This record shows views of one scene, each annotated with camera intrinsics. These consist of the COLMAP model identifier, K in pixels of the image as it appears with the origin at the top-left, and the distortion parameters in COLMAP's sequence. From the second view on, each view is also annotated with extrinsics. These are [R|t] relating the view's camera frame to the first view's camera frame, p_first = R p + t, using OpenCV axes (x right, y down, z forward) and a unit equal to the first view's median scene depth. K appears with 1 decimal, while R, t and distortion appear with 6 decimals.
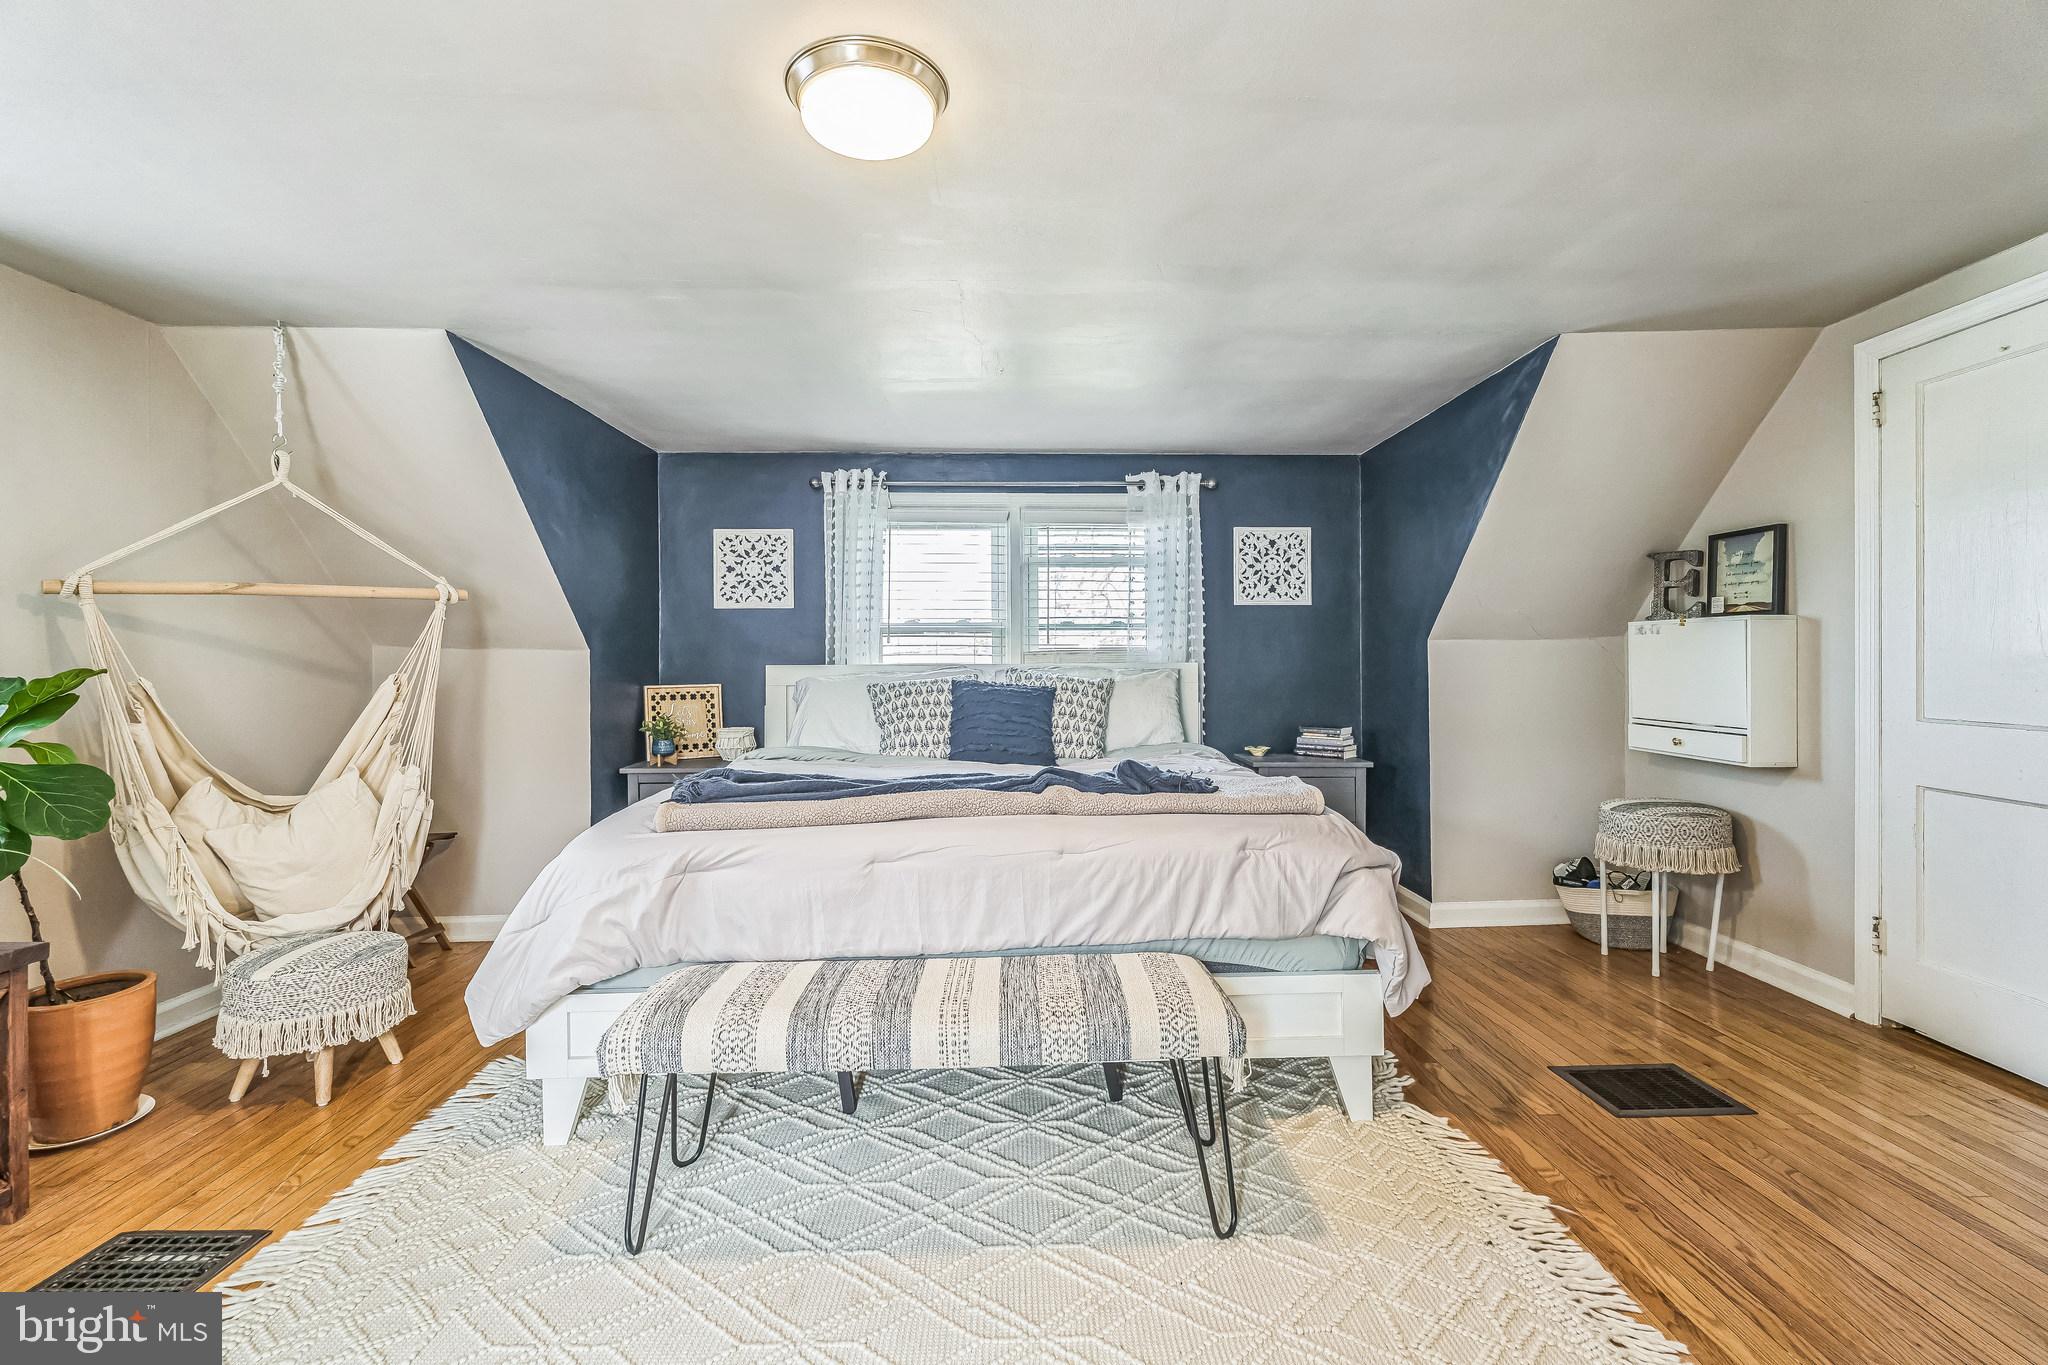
lens RADIAL K [[917.0, 0, 1026.0], [0, 917.0, 648.8], [0, 0, 1]] dist [-0.000810, 0.000104]
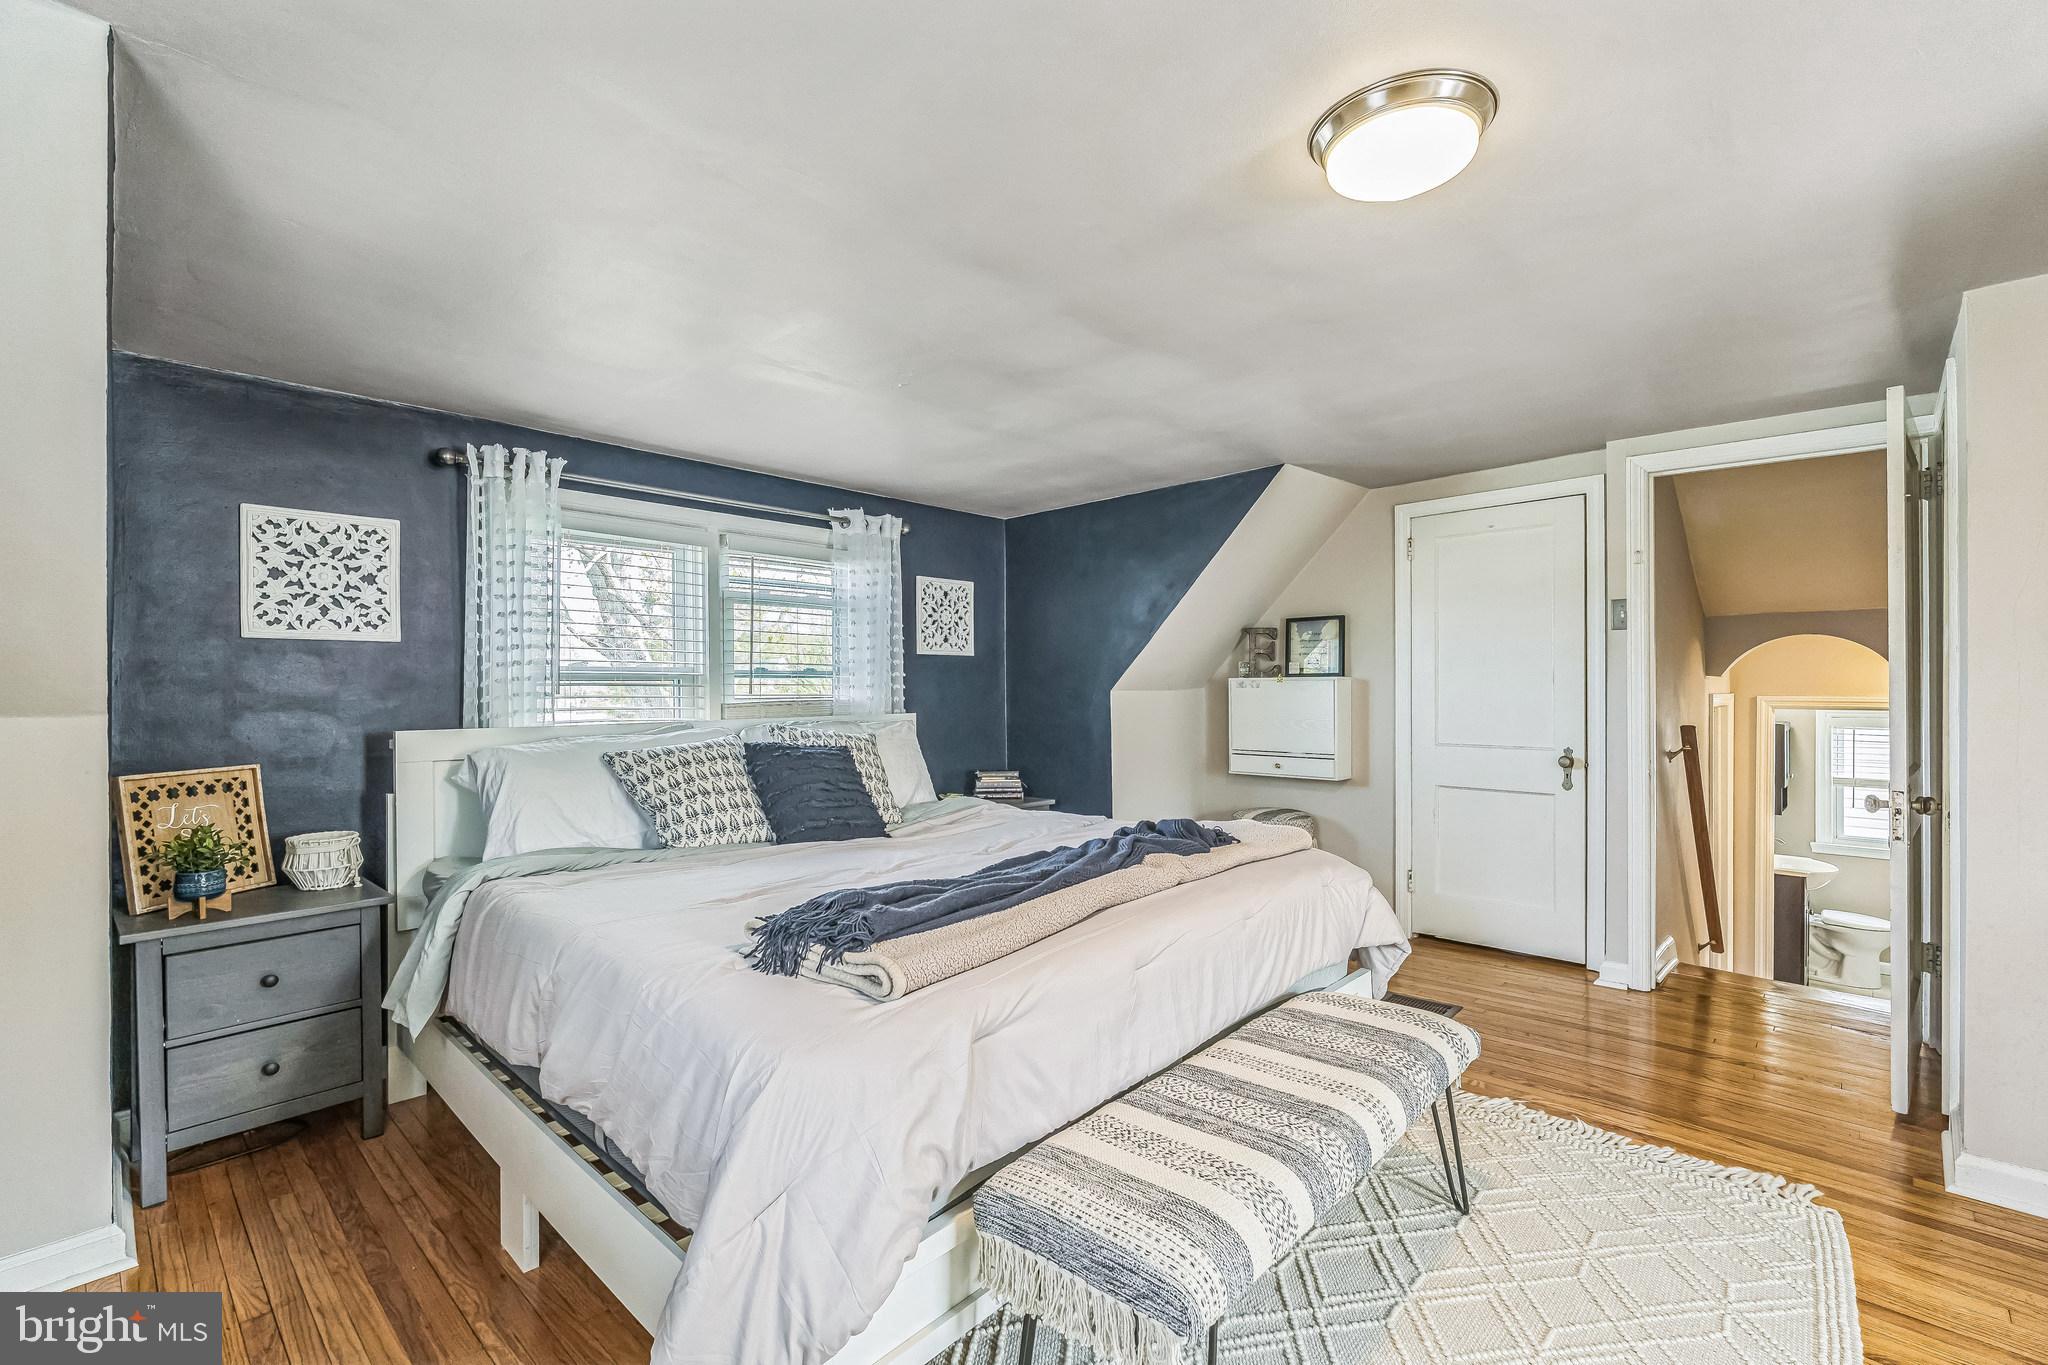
lens RADIAL K [[907.4, 0, 1024.0], [0, 907.4, 682.5], [0, 0, 1]] dist [-0.001395, -0.000350]
pose [[0.702773, 0.004104, 0.711402, -0.400906], [-0.004002, 0.999990, -0.001815, -0.015640], [-0.711403, -0.001571, 0.702783, 0.229129]]
